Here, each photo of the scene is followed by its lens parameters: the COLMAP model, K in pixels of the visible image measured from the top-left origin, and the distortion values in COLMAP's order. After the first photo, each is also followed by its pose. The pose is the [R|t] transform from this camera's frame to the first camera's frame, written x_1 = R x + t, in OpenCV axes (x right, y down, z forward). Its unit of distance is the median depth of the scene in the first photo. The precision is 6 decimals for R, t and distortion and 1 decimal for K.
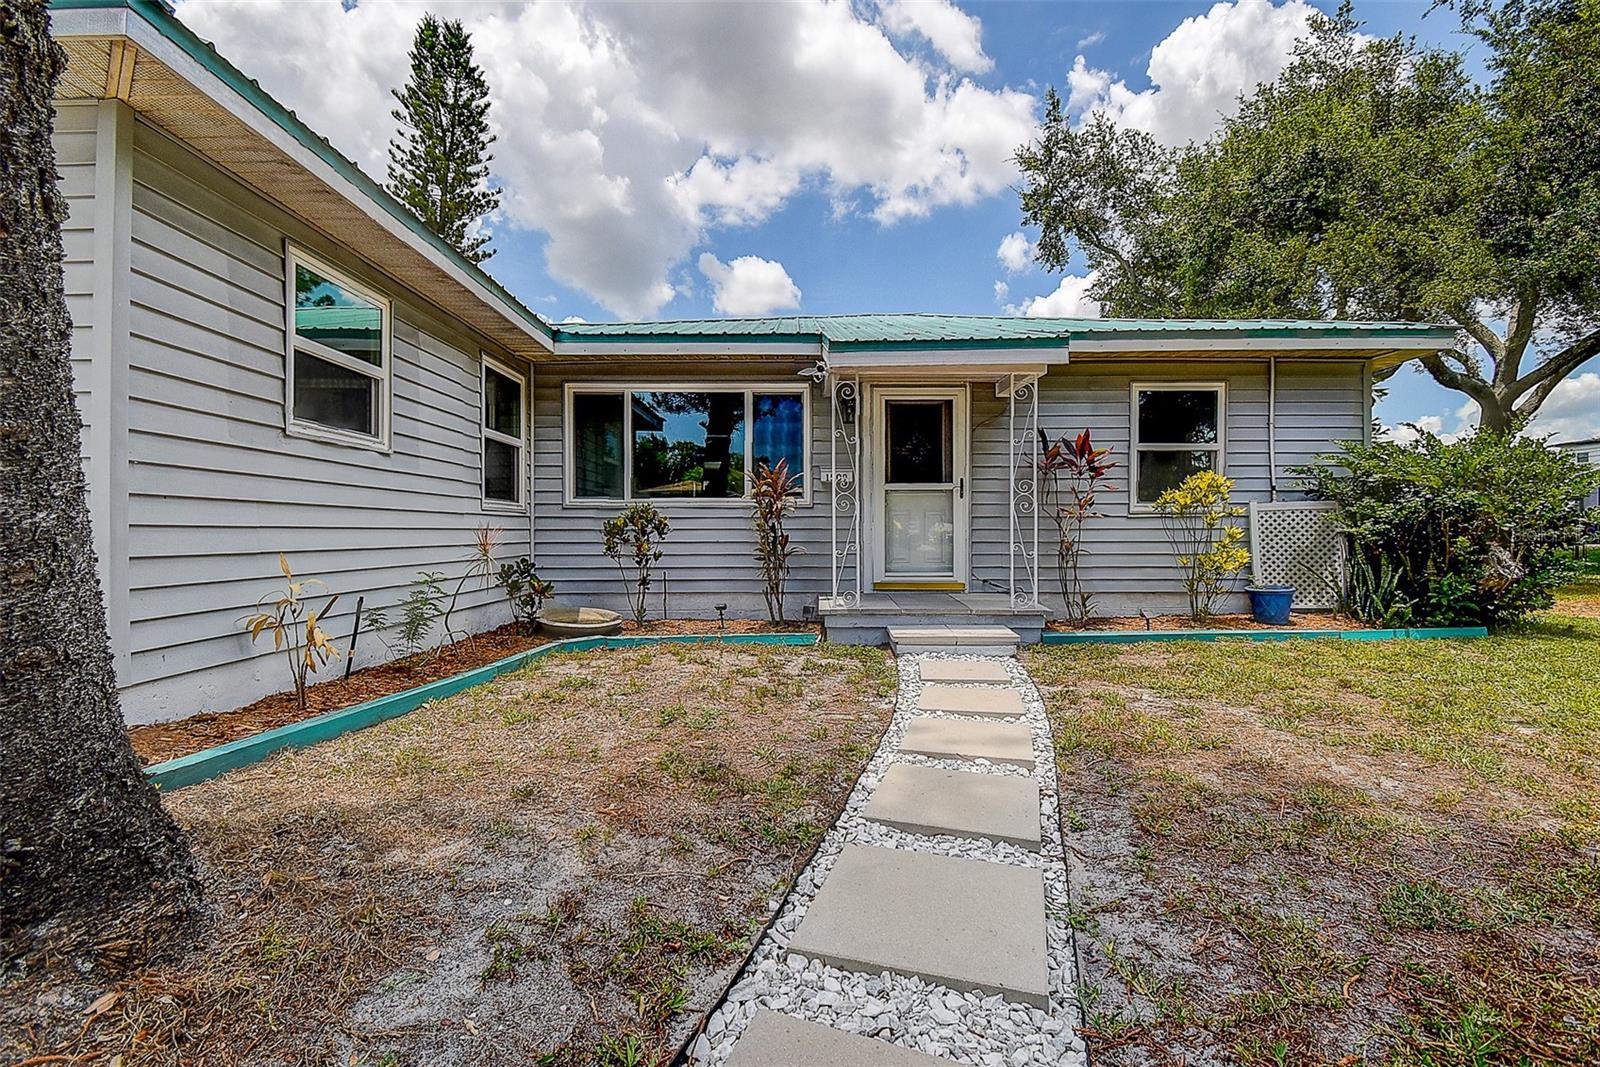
lens RADIAL K [[667.8, 0, 789.7], [0, 667.8, 531.6], [0, 0, 1]] dist [-0.010478, 0.000073]
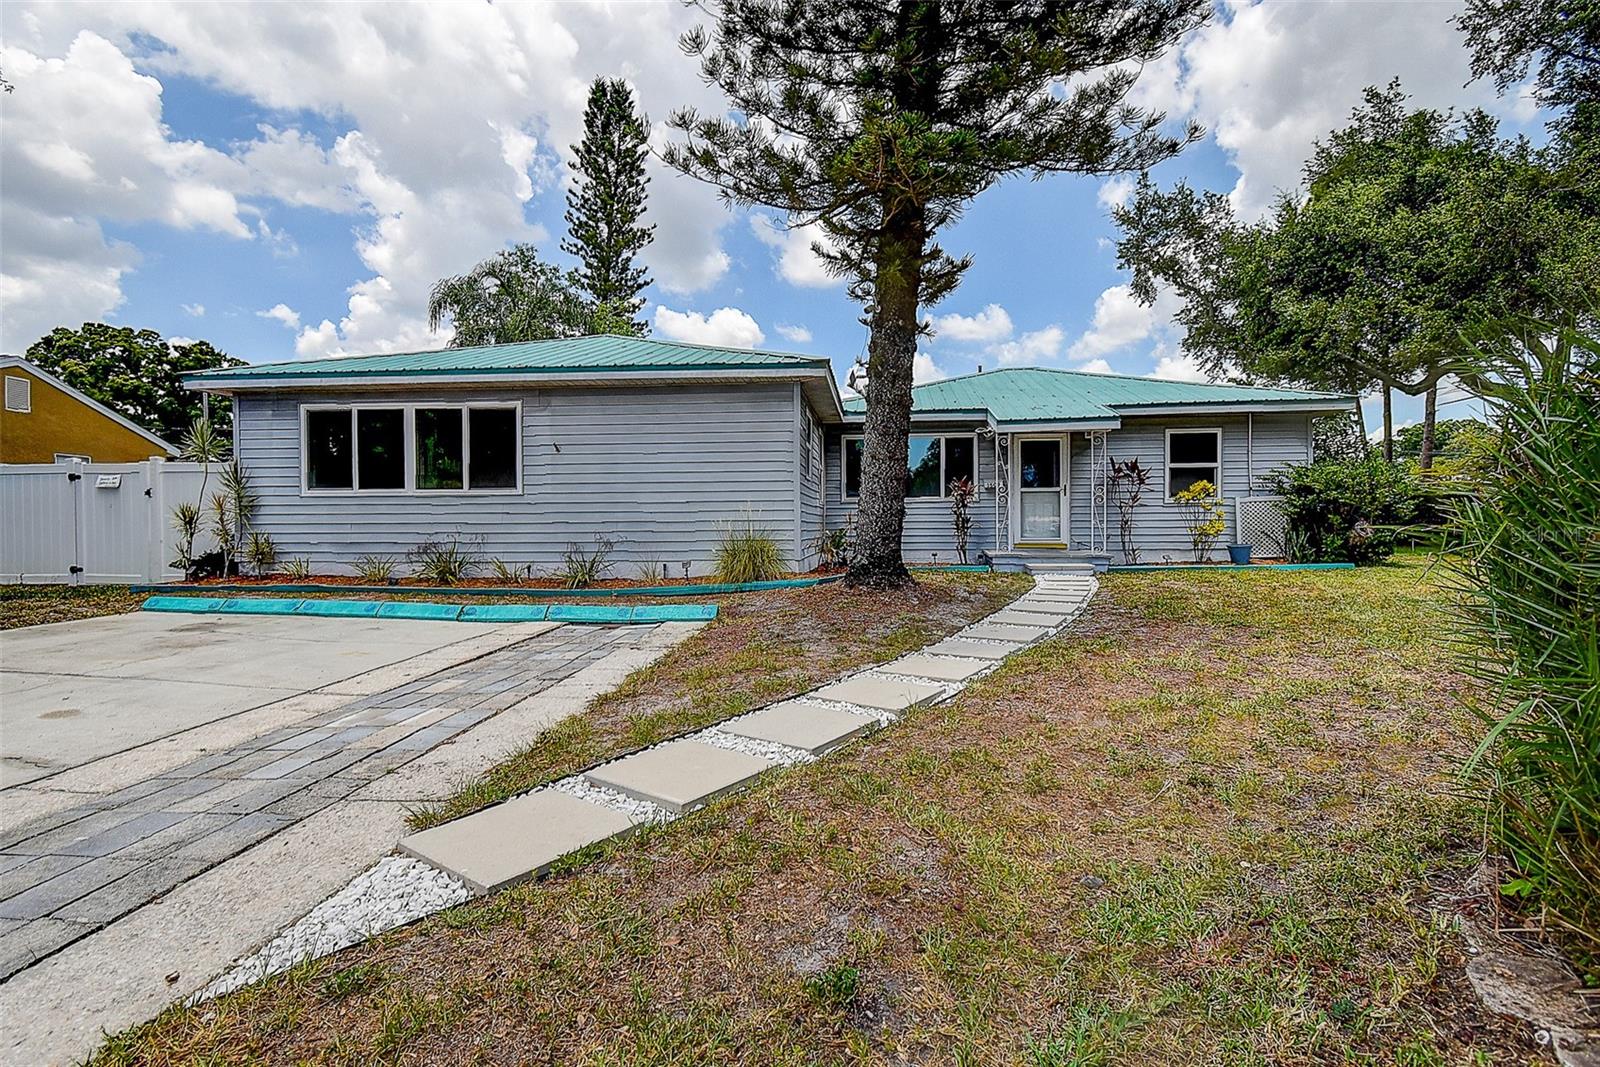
lens RADIAL K [[768.6, 0, 808.8], [0, 768.6, 536.7], [0, 0, 1]] dist [0.015546, -0.000651]
pose [[0.997258, -0.004495, -0.073870, -0.258150], [0.005401, 0.999913, 0.012067, 0.027373], [0.073810, -0.012433, 0.997195, -1.042482]]
